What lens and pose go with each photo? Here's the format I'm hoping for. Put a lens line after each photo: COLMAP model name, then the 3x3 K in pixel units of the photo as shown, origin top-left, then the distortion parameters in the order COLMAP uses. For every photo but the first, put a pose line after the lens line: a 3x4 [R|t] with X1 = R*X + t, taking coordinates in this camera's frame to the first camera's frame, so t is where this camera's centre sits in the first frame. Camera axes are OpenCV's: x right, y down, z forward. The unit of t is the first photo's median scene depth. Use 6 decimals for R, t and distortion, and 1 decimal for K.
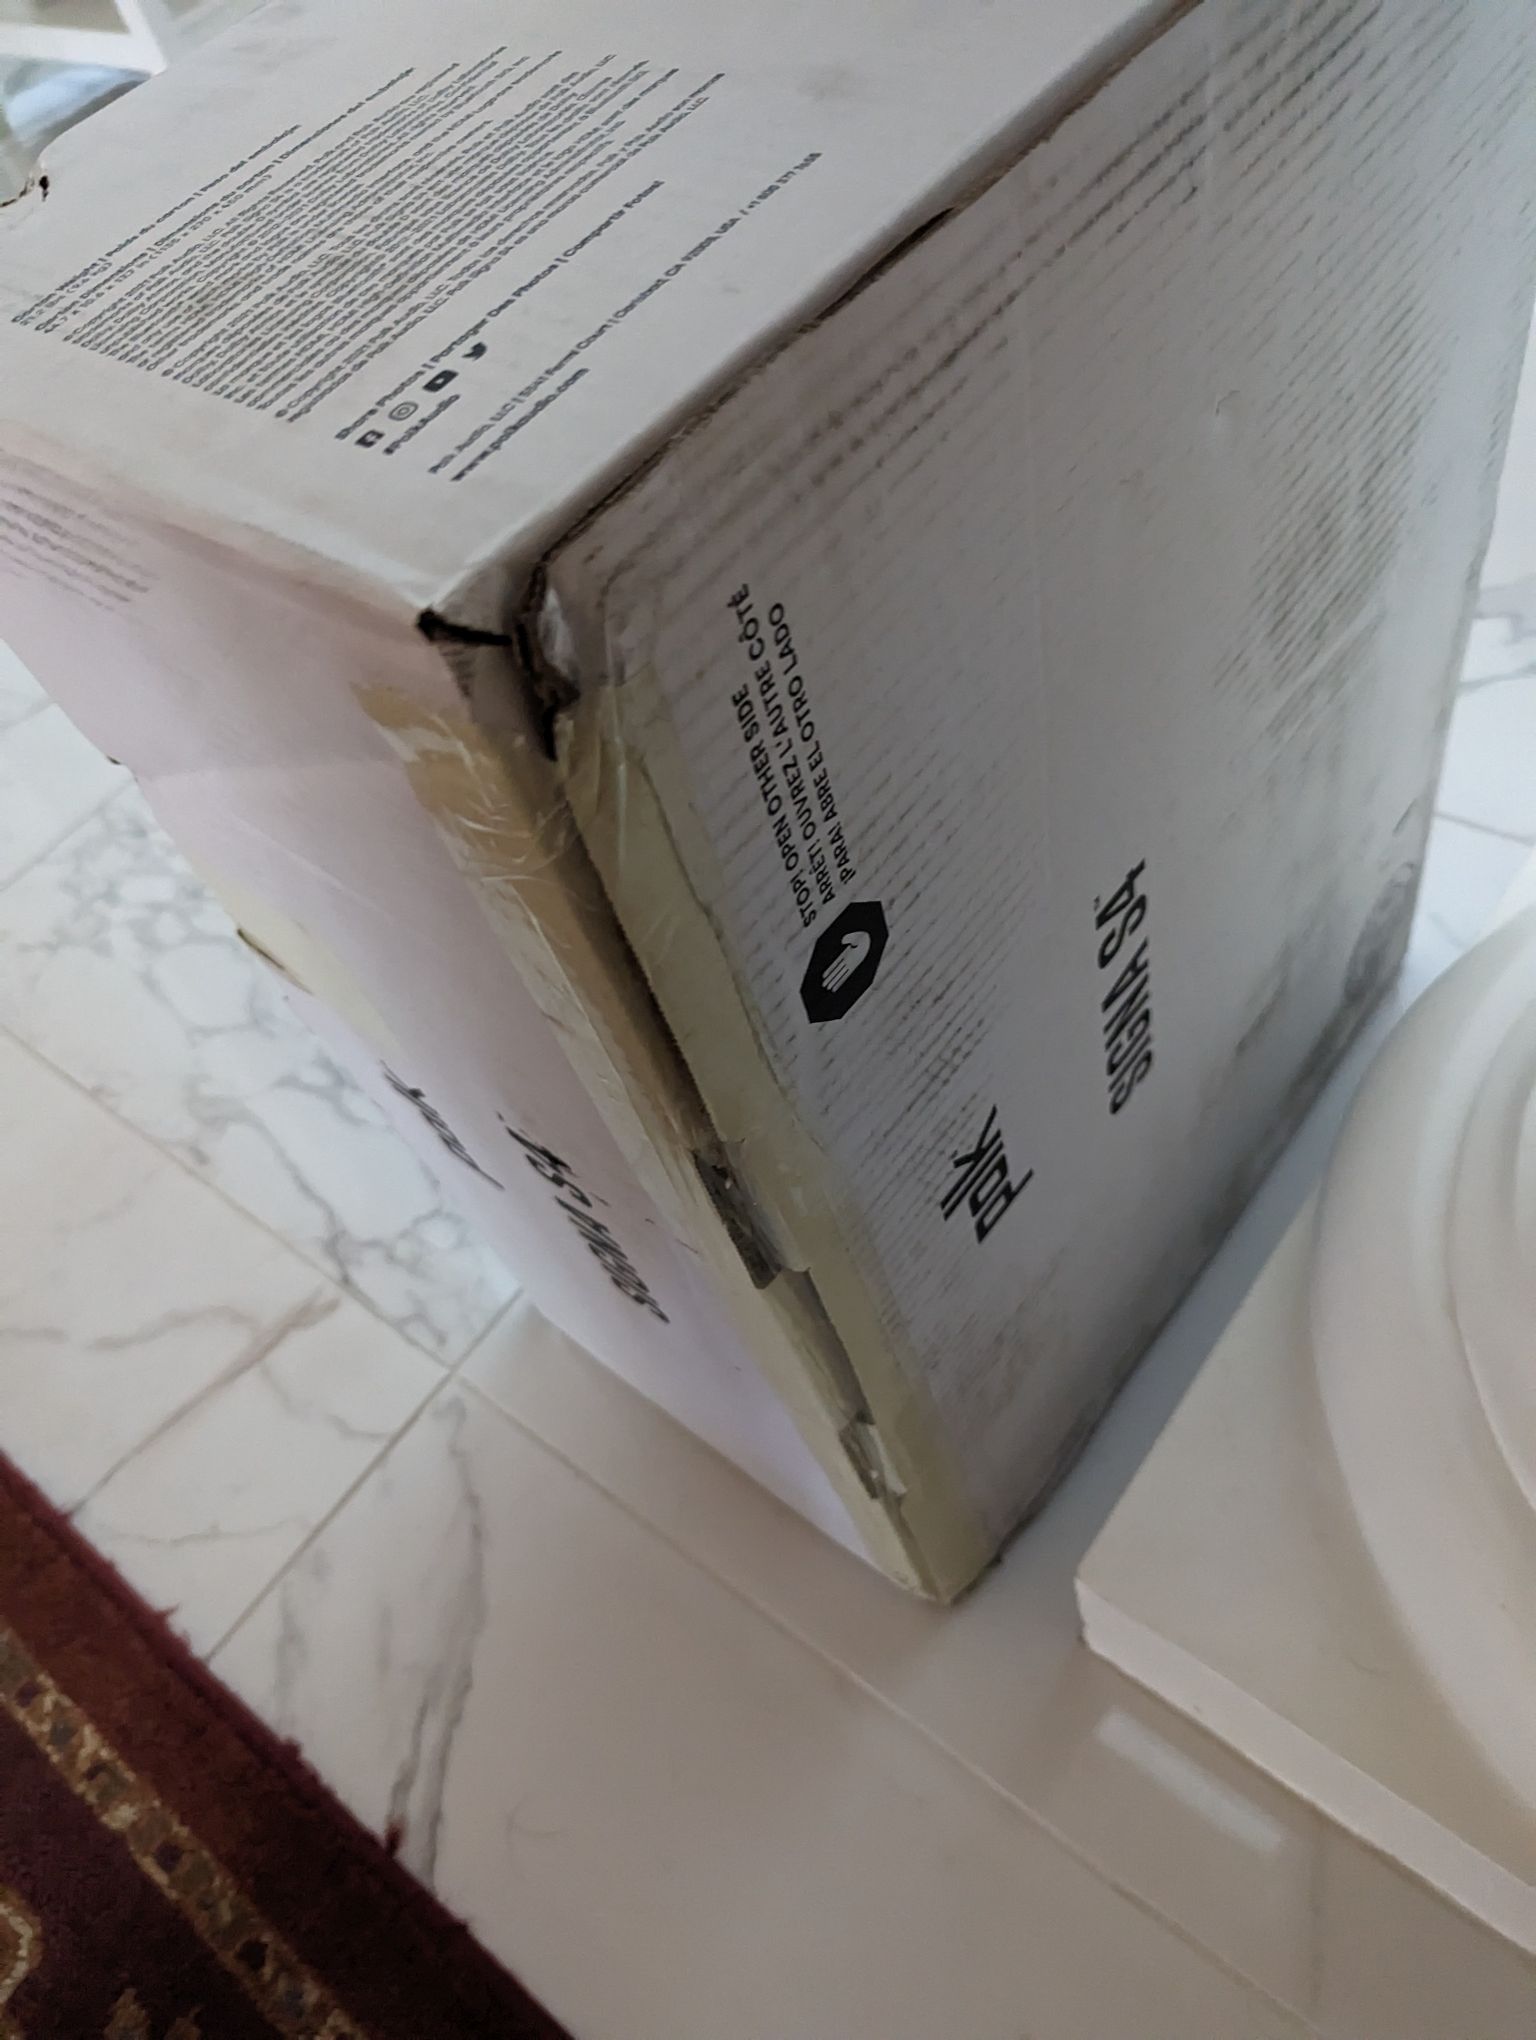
lens RADIAL K [[1477.8, 0, 772.9], [0, 1477.8, 1011.3], [0, 0, 1]] dist [0.014590, -0.019070]
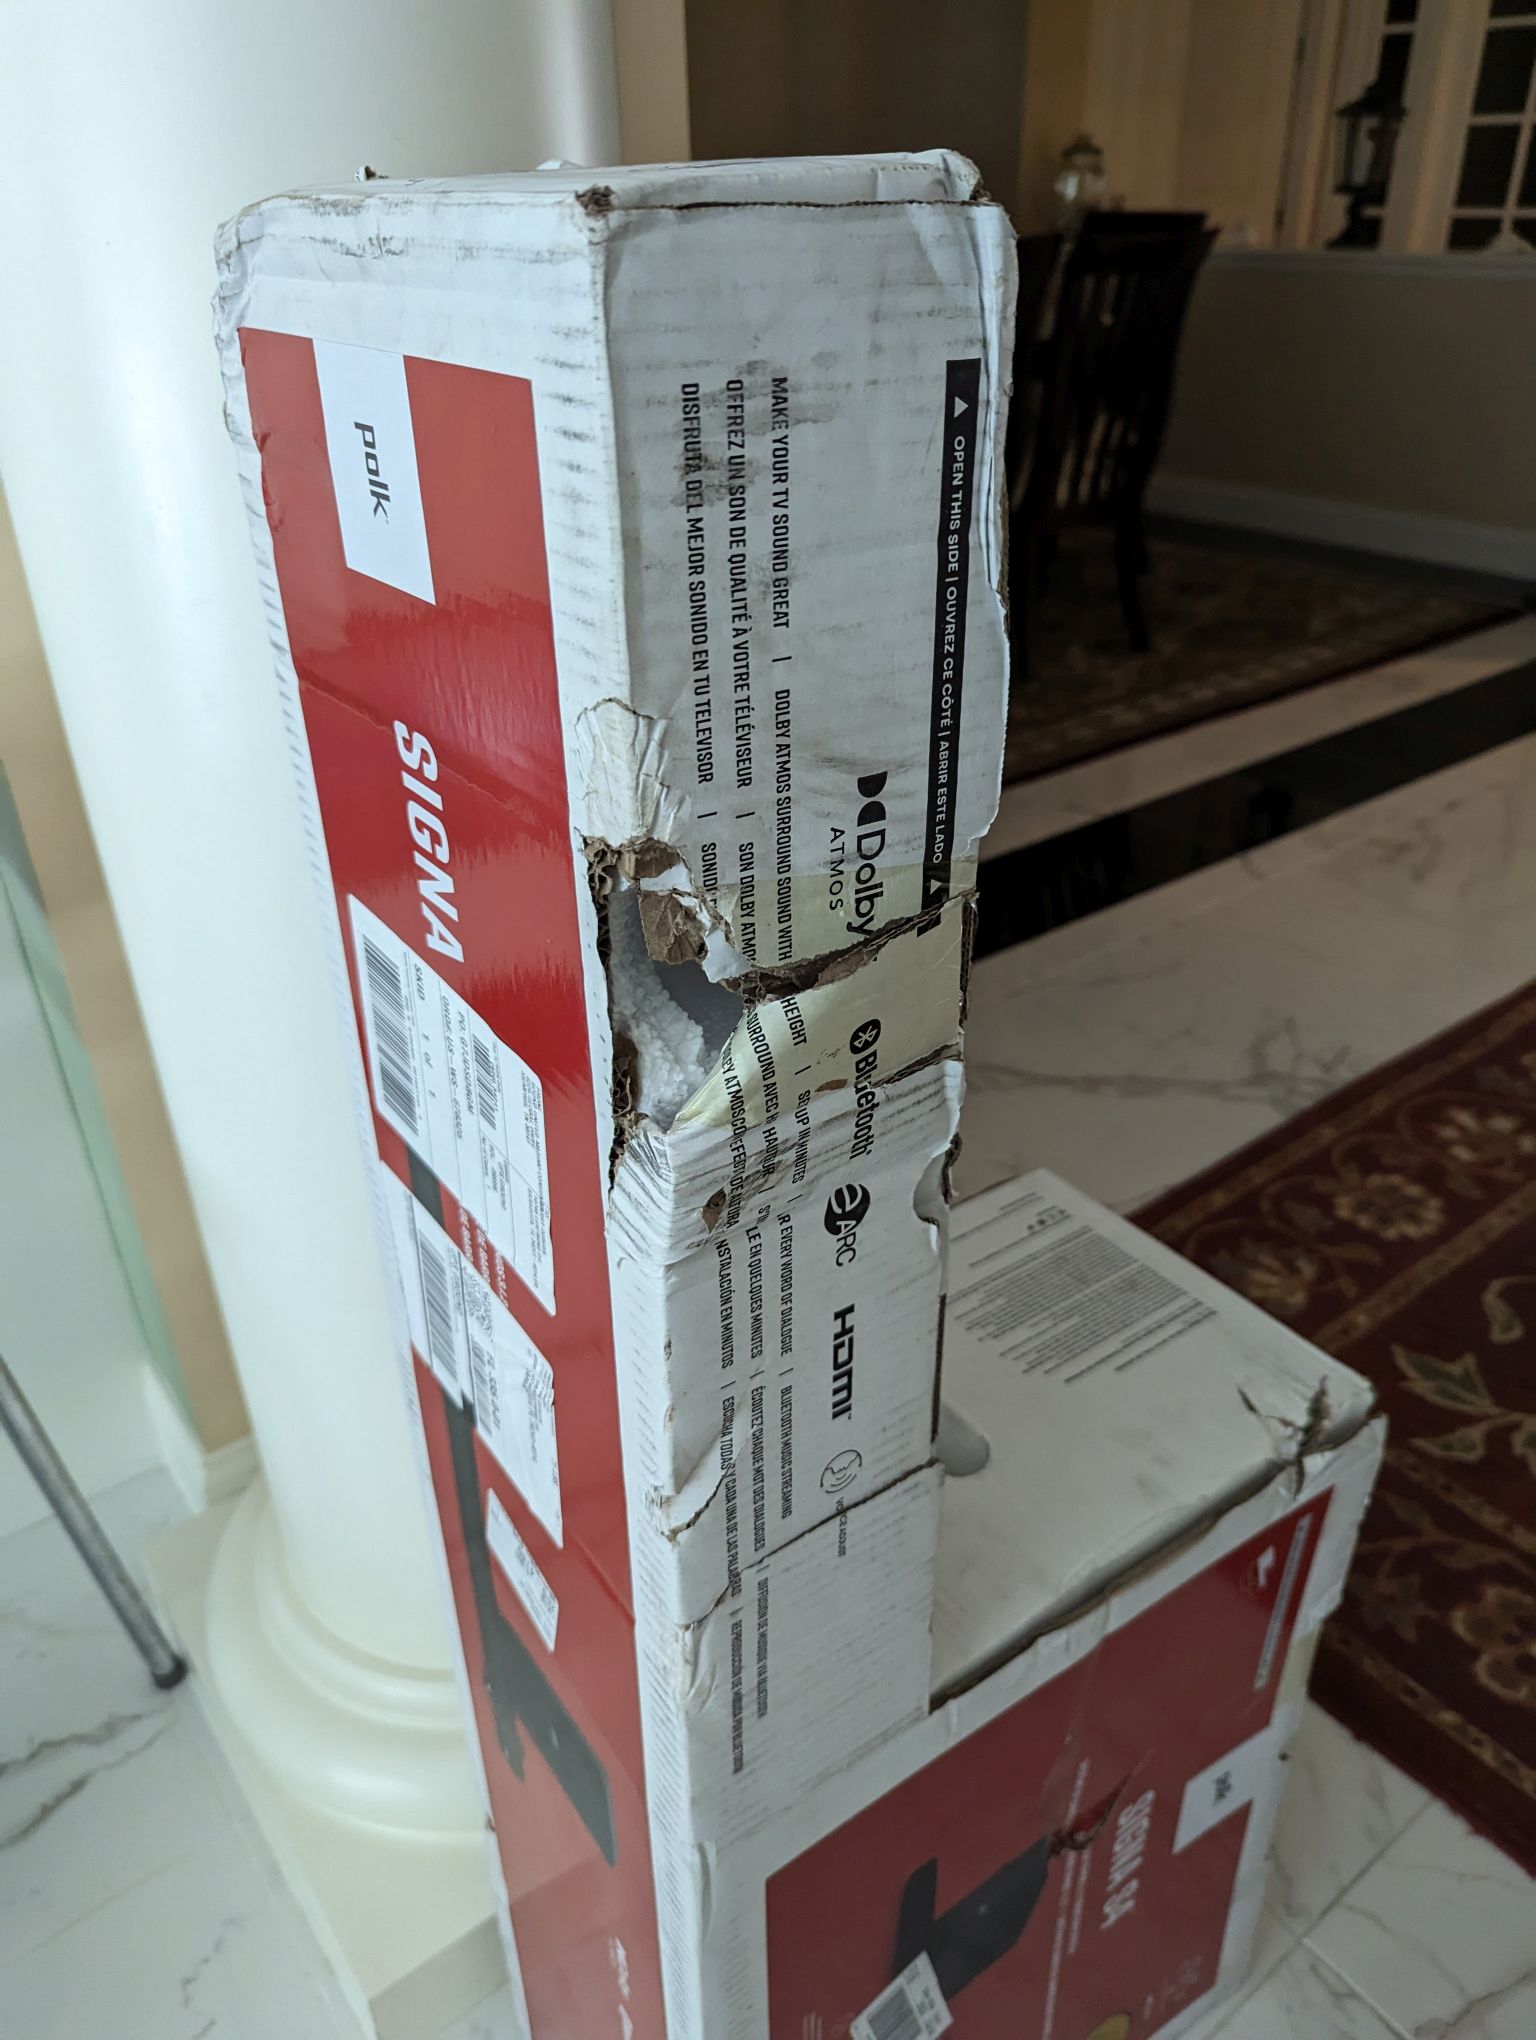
lens RADIAL K [[1477.8, 0, 762.4], [0, 1477.8, 1030.4], [0, 0, 1]] dist [0.014590, -0.019070]
pose [[-0.942576, 0.074707, 0.325530, -0.276273], [0.332411, 0.115114, 0.936083, -1.419033], [0.032459, 0.990539, -0.133337, 0.349718]]
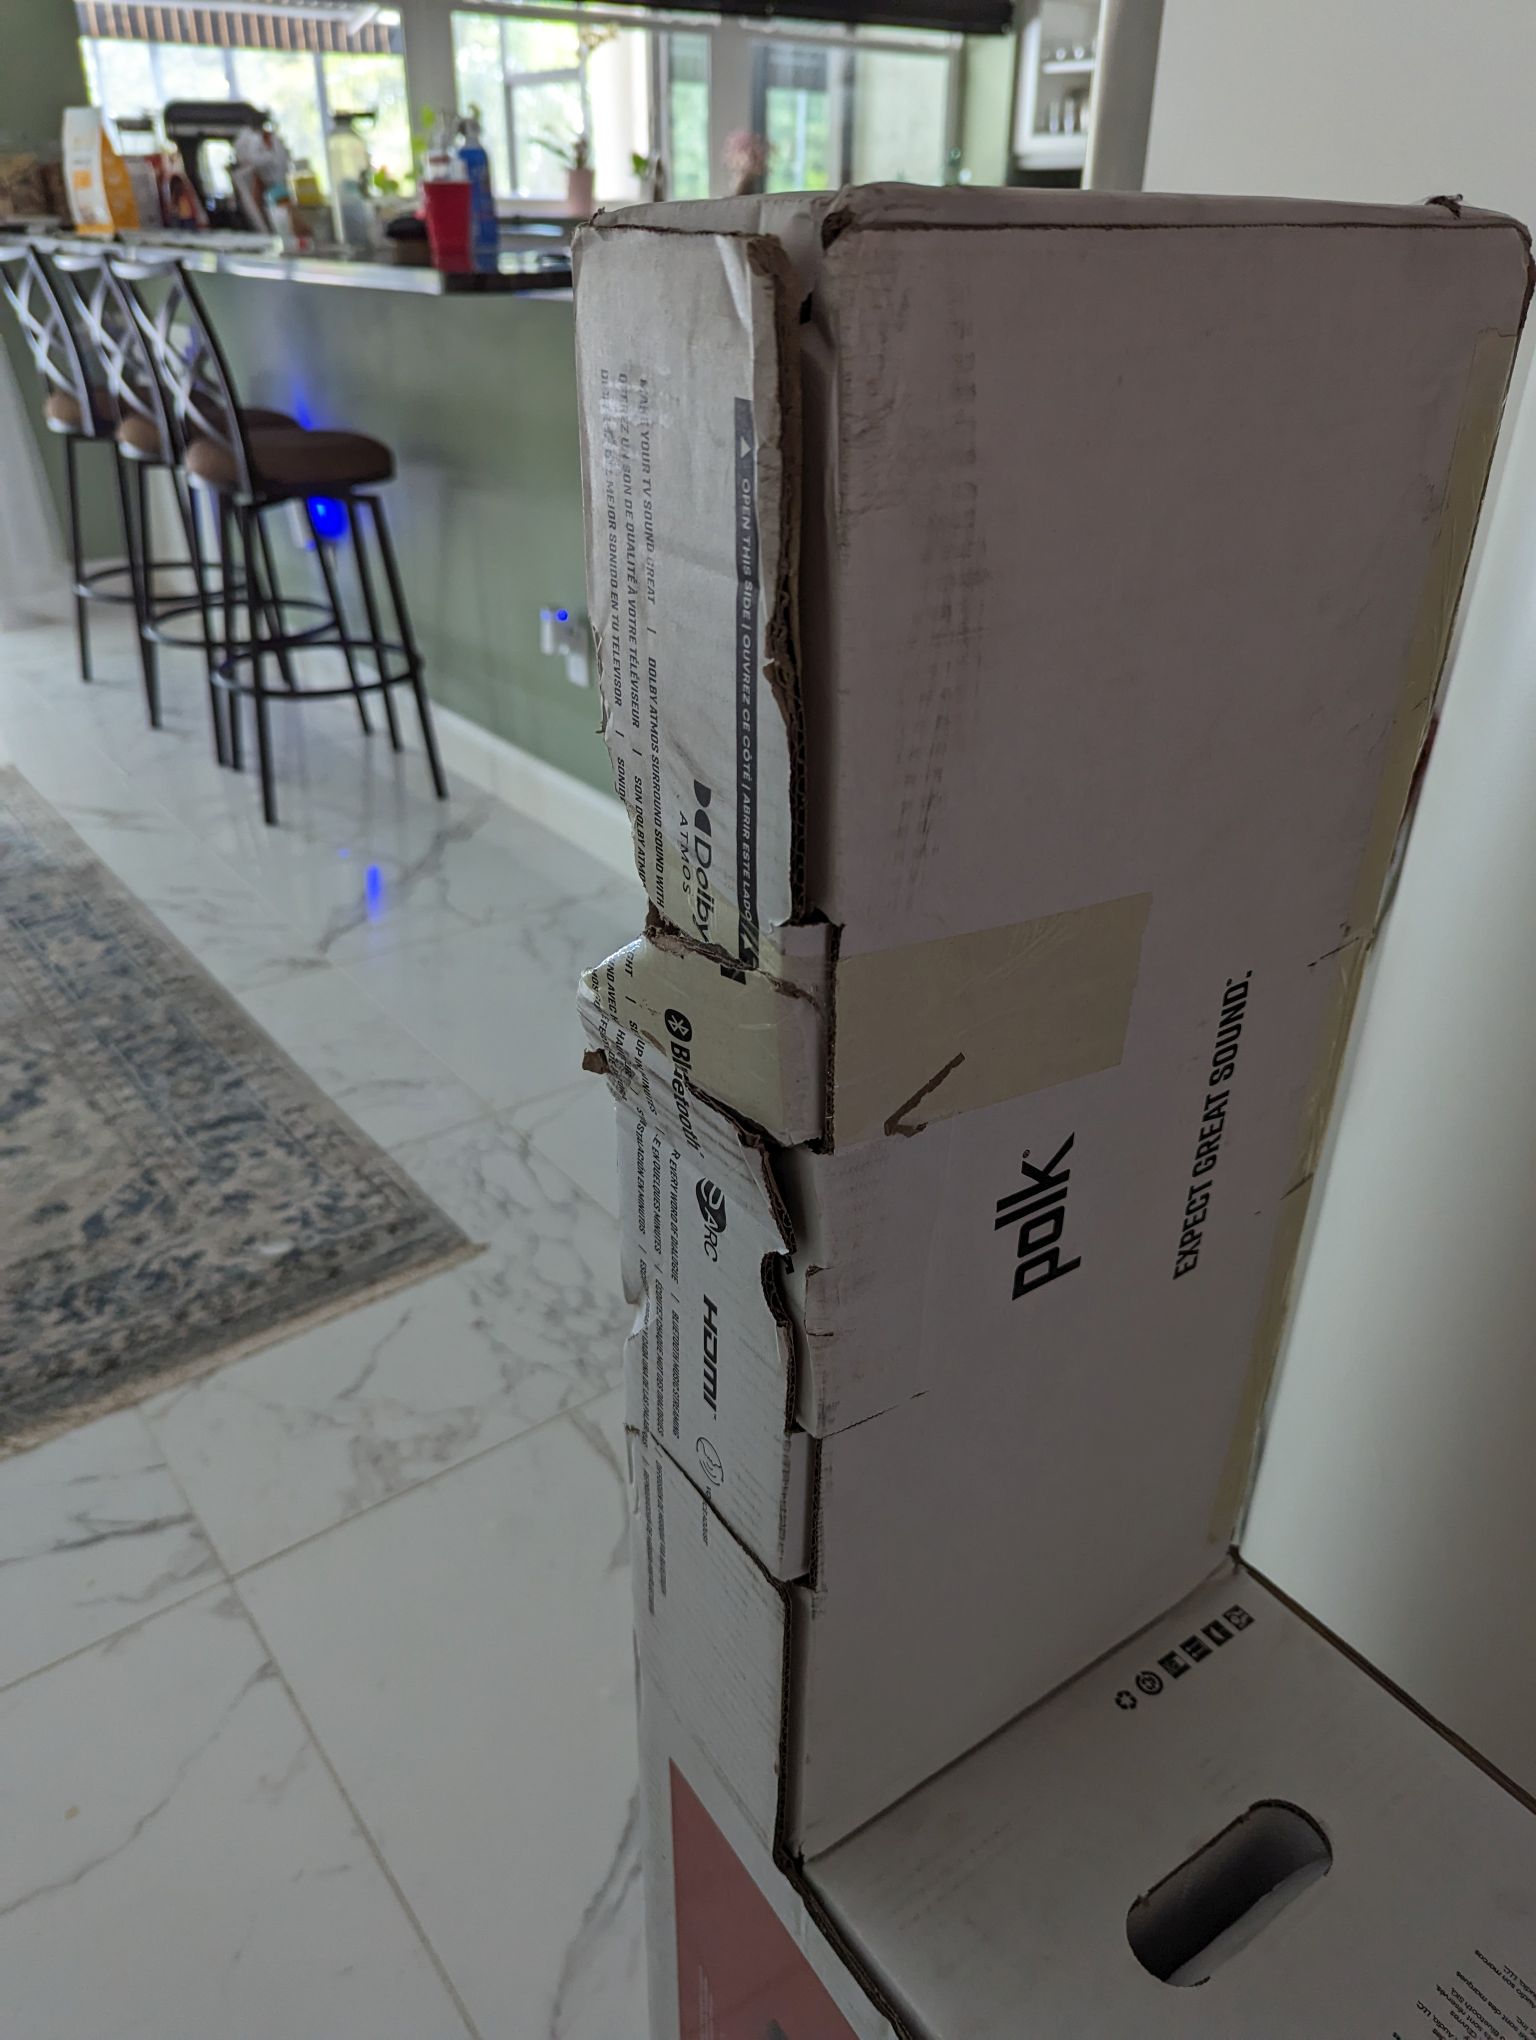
lens RADIAL K [[1477.8, 0, 764.9], [0, 1477.8, 1012.3], [0, 0, 1]] dist [0.014590, -0.019070]
pose [[0.256443, -0.261715, 0.930453, -0.656685], [0.742171, 0.670018, -0.016090, -0.857377], [-0.619209, 0.694681, 0.366058, 0.044881]]
